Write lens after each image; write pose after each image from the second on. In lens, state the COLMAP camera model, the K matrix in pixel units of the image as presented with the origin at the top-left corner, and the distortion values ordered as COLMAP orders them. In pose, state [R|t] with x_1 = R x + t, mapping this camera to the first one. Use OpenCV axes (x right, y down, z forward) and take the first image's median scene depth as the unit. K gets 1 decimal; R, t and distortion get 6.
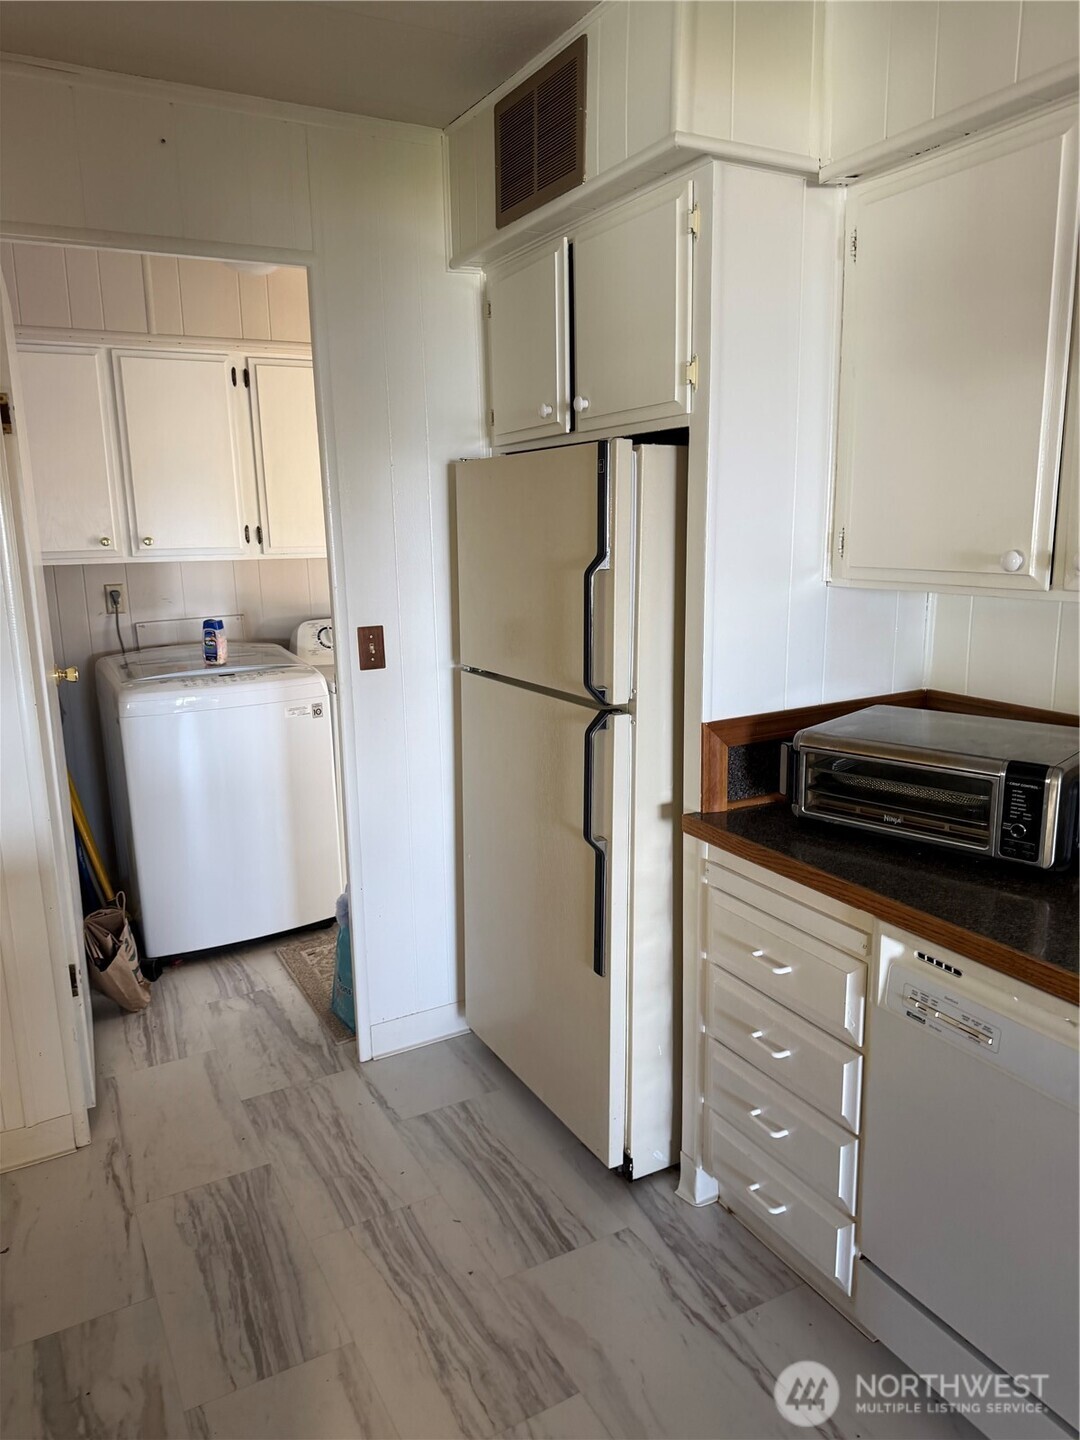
lens RADIAL K [[972.1, 0, 540.0], [0, 972.1, 720.0], [0, 0, 1]] dist [0.034731, -0.123231]
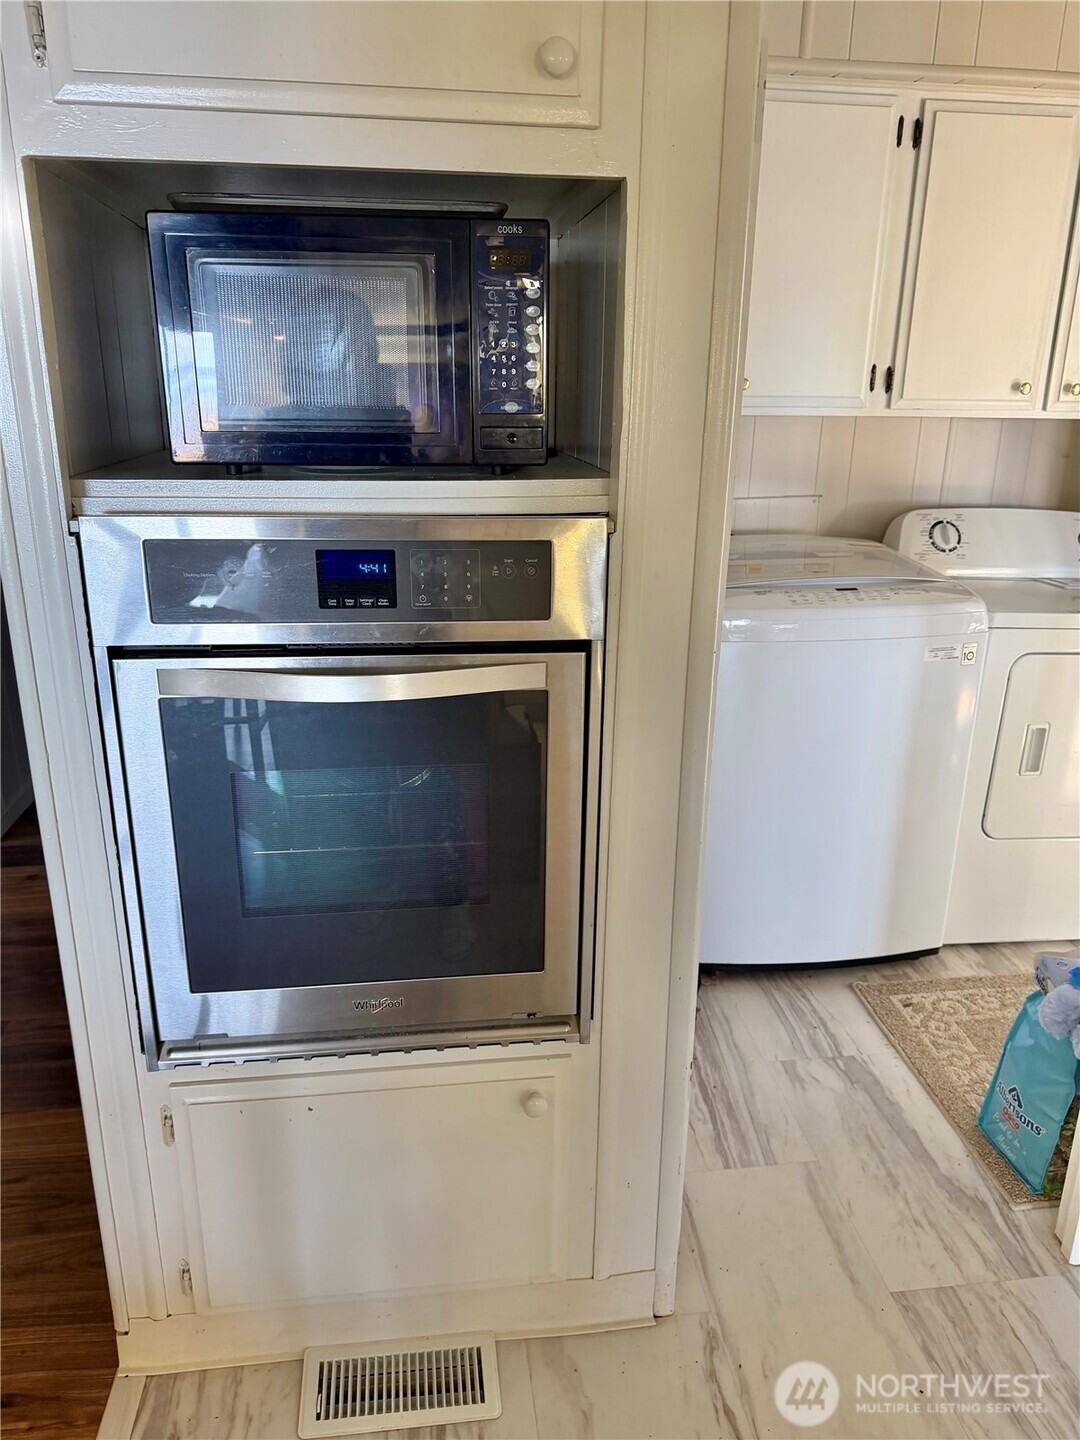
lens RADIAL K [[1018.0, 0, 540.0], [0, 1018.0, 720.0], [0, 0, 1]] dist [-0.016709, 0.000195]
pose [[0.926966, 0.151589, -0.343153, -0.286807], [-0.108566, 0.983981, 0.141405, -0.035757], [0.359091, -0.093823, 0.928574, 0.280749]]
